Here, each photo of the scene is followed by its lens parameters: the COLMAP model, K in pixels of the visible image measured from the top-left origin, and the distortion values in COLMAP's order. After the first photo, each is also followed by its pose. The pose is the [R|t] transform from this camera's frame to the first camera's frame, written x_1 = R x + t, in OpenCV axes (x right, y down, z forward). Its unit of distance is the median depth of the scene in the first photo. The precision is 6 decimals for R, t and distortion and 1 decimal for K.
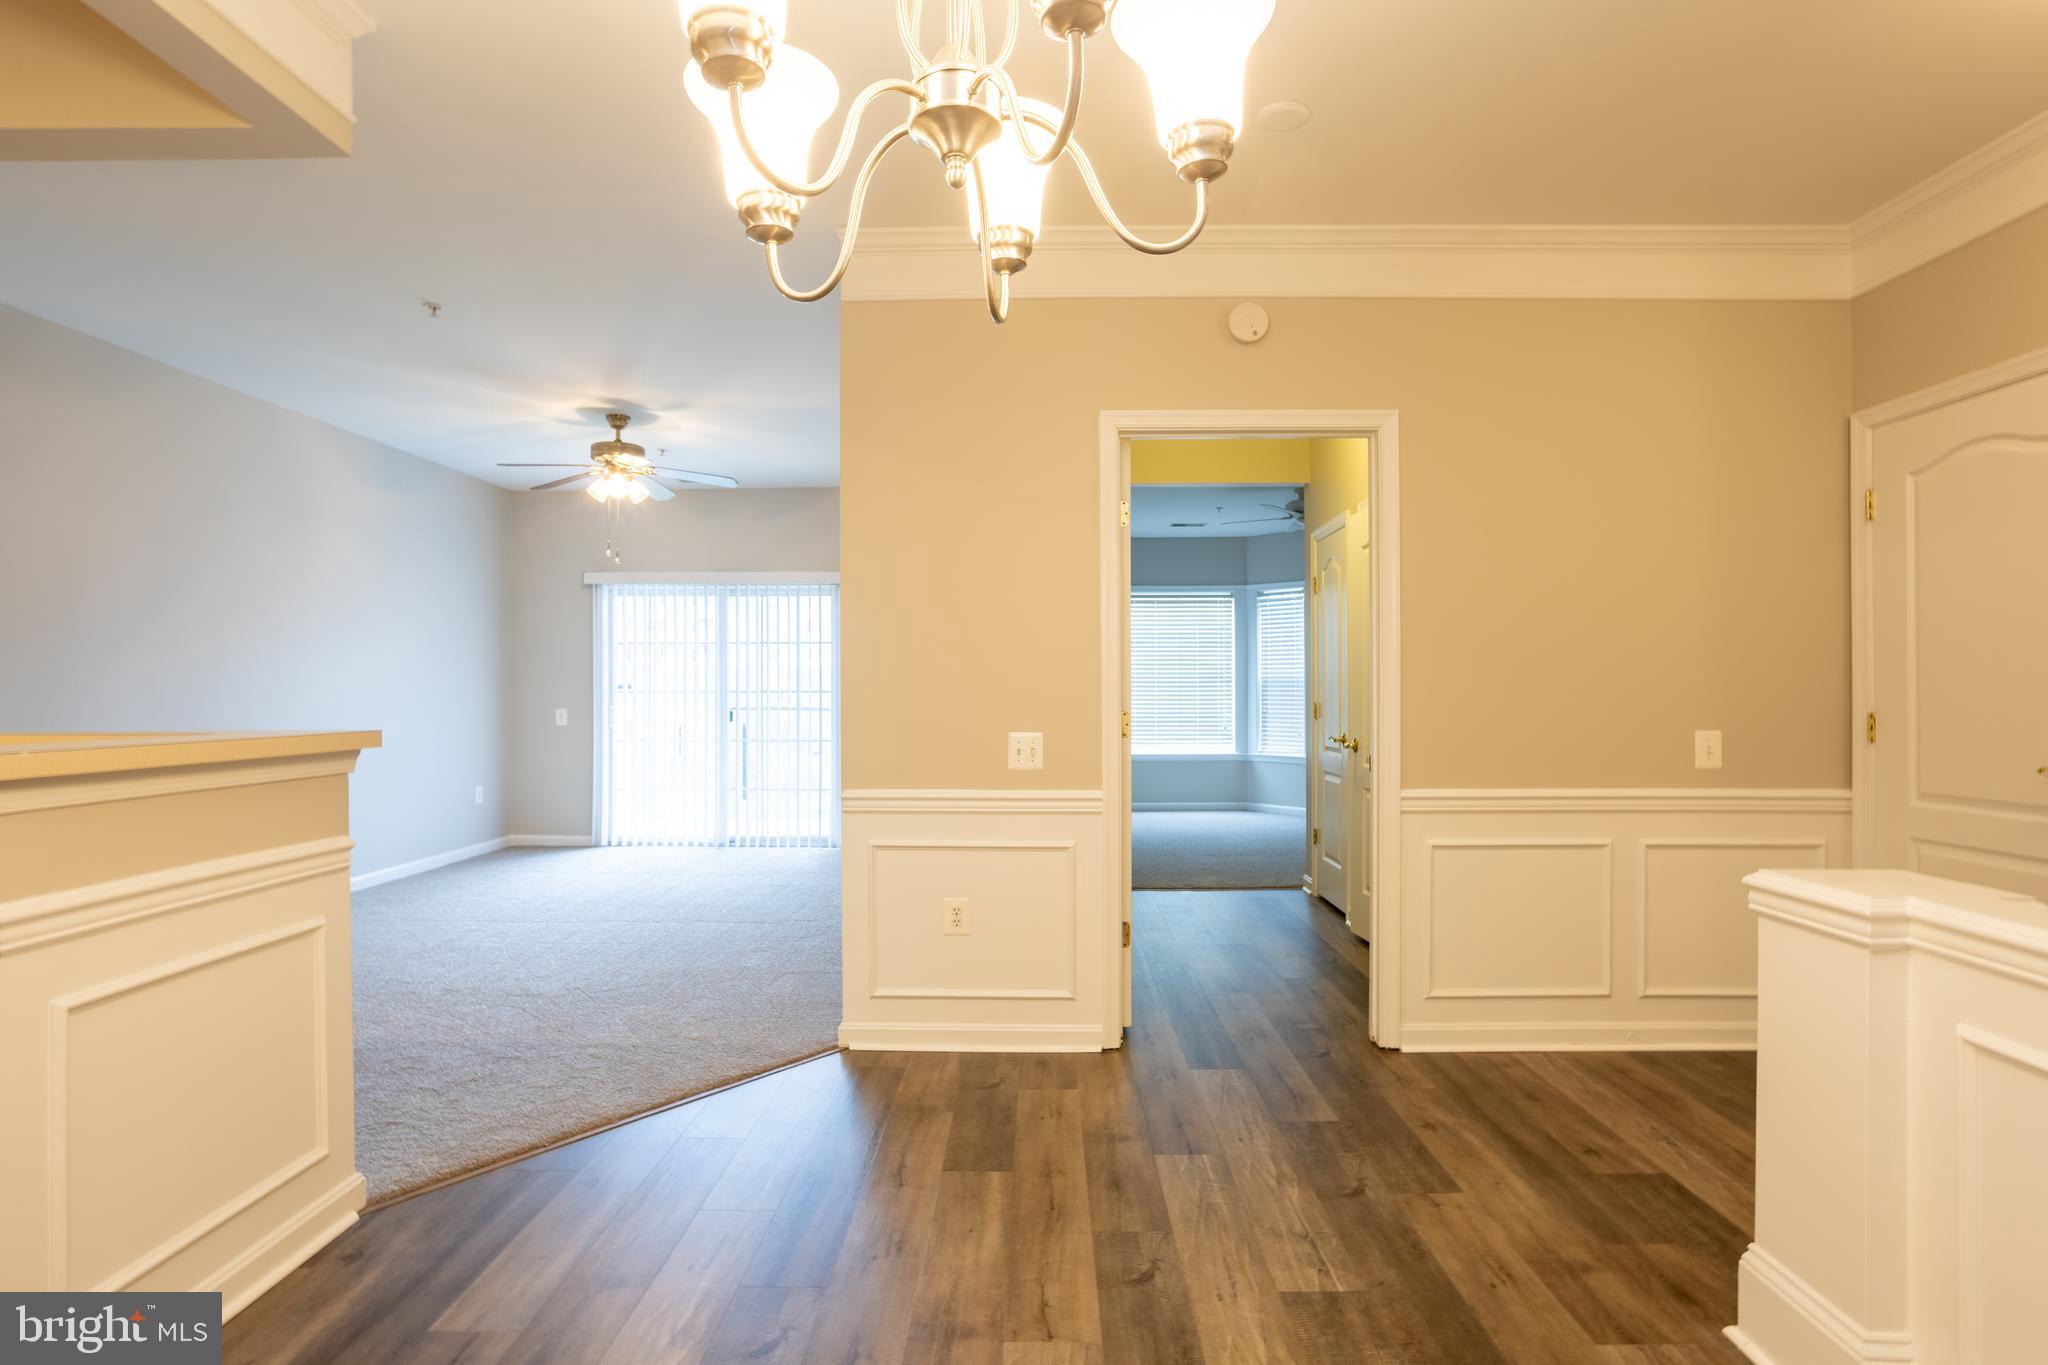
lens RADIAL K [[1025.2, 0, 1018.7], [0, 1025.2, 693.1], [0, 0, 1]] dist [-0.049762, 0.024081]
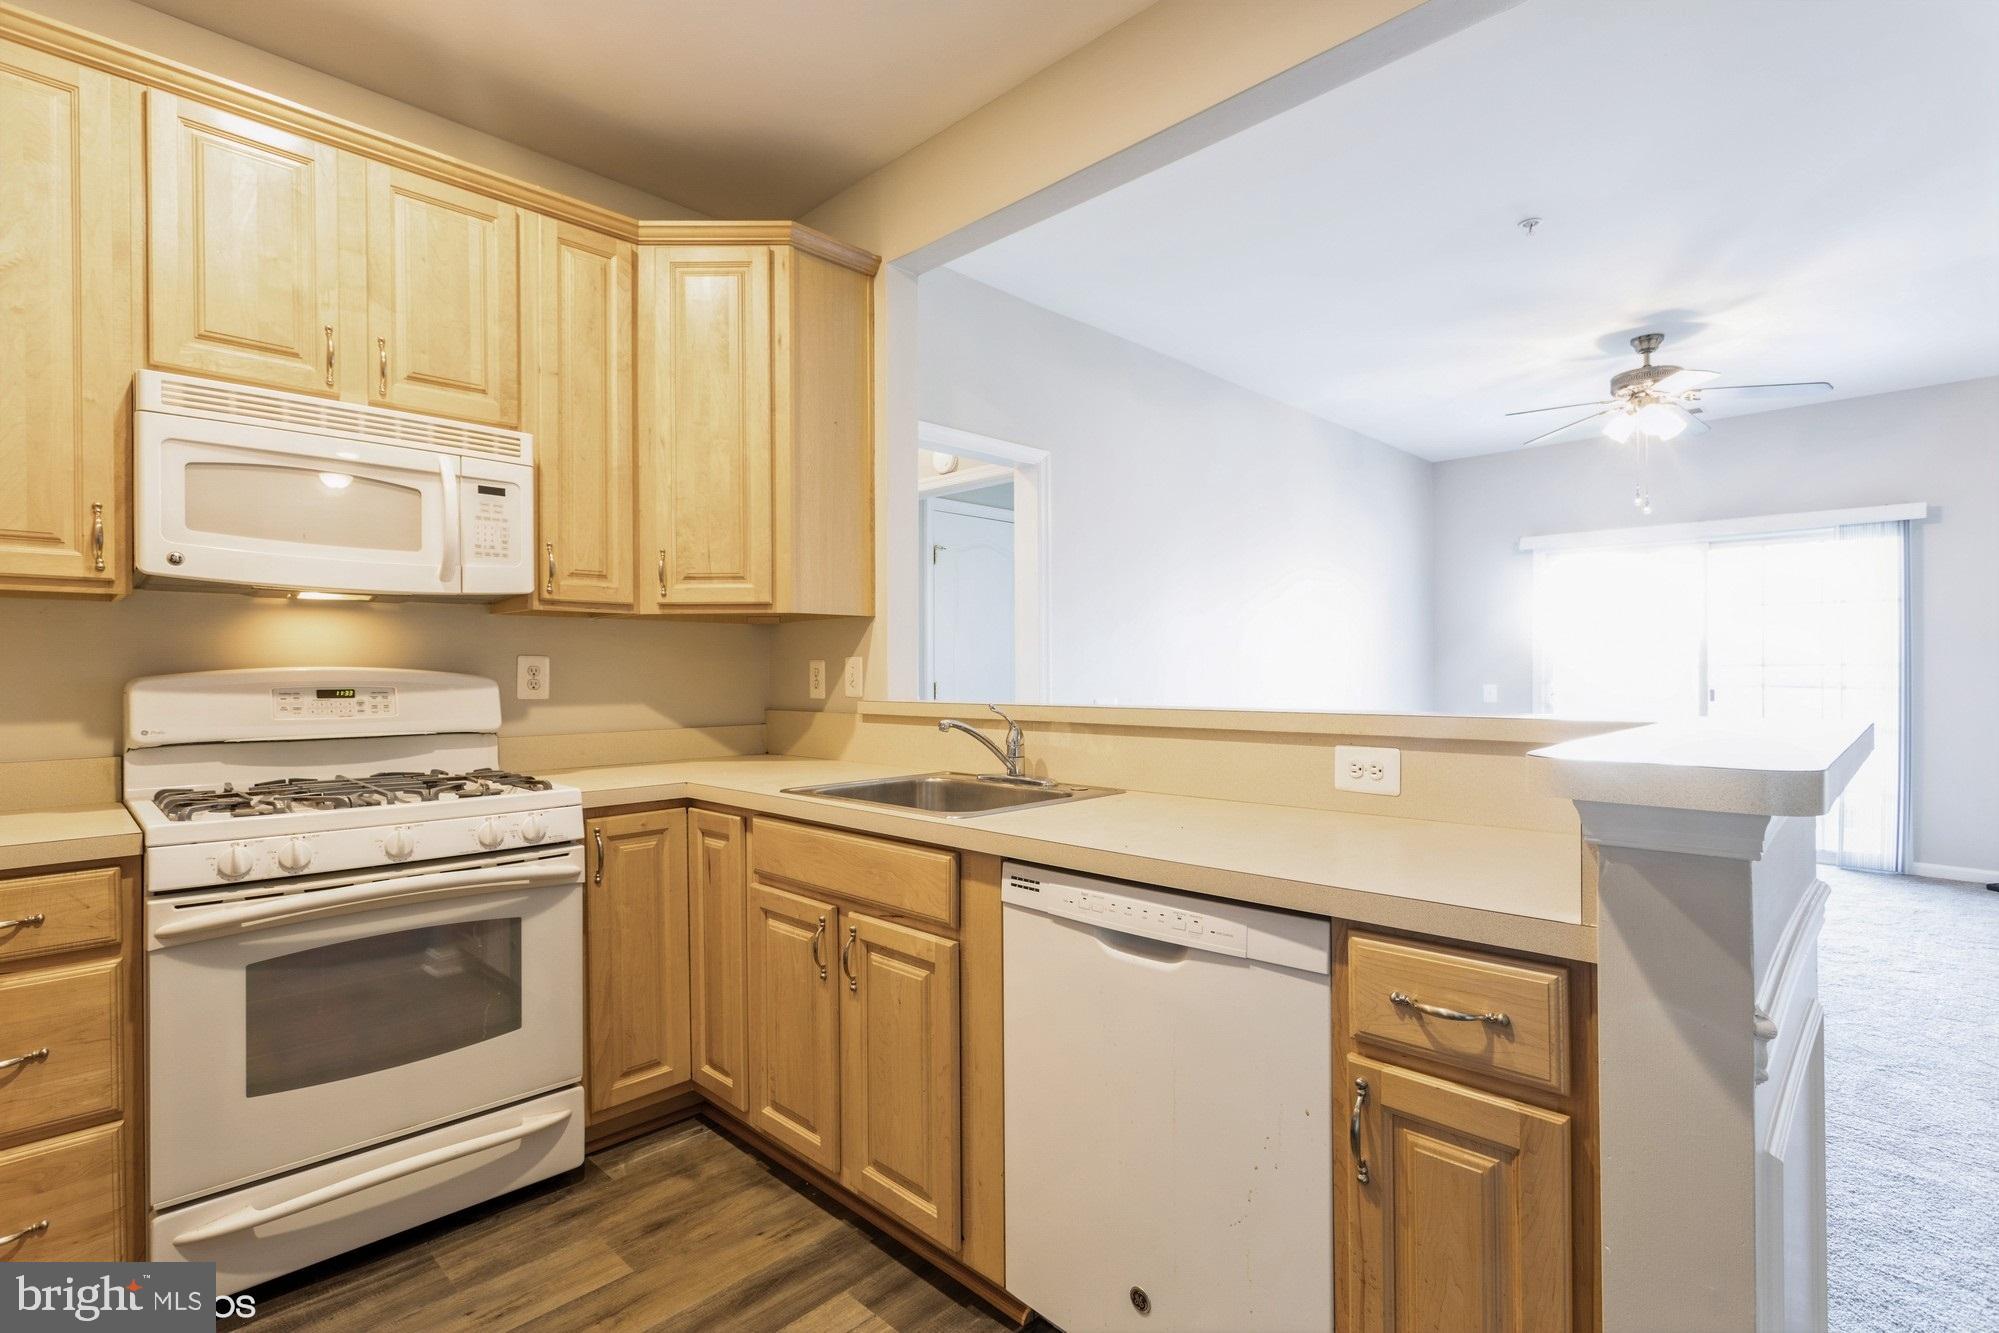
lens RADIAL K [[941.3, 0, 996.7], [0, 941.3, 672.7], [0, 0, 1]] dist [-0.002029, 0.001847]
pose [[0.726516, -0.001911, -0.687146, -0.443067], [0.003969, 0.999991, 0.001415, 0.002847], [0.687138, -0.003756, 0.726518, 0.110949]]
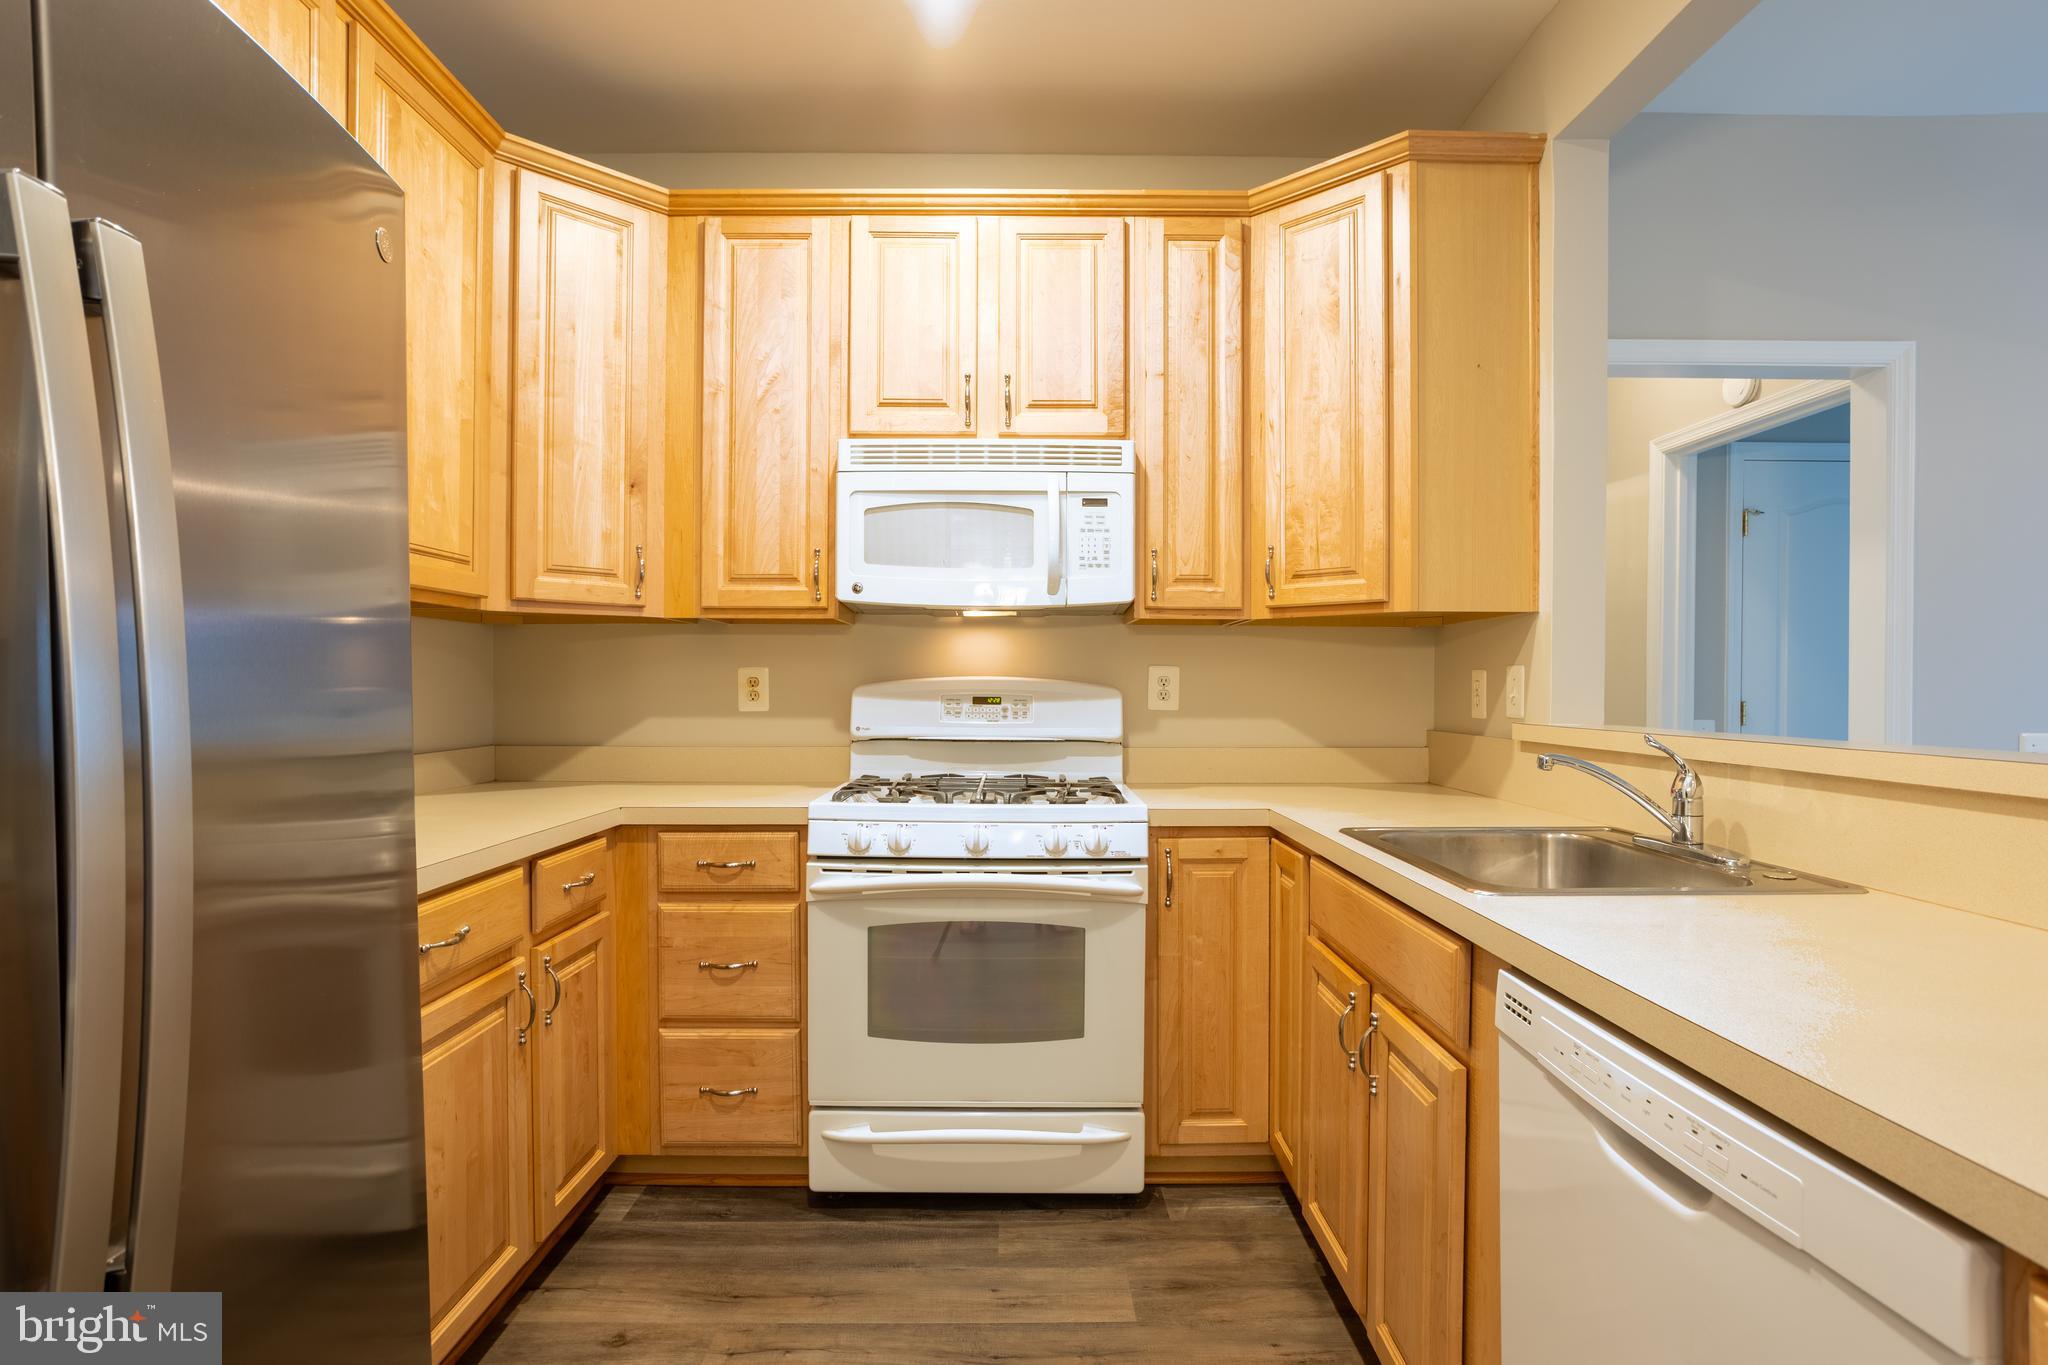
lens RADIAL K [[1025.2, 0, 1030.0], [0, 1025.2, 690.8], [0, 0, 1]] dist [-0.049762, 0.024081]
pose [[0.028630, 0.008786, -0.999551, -0.426770], [-0.003810, 0.999955, 0.008681, 0.001829], [0.999583, 0.003559, 0.028663, 0.292582]]
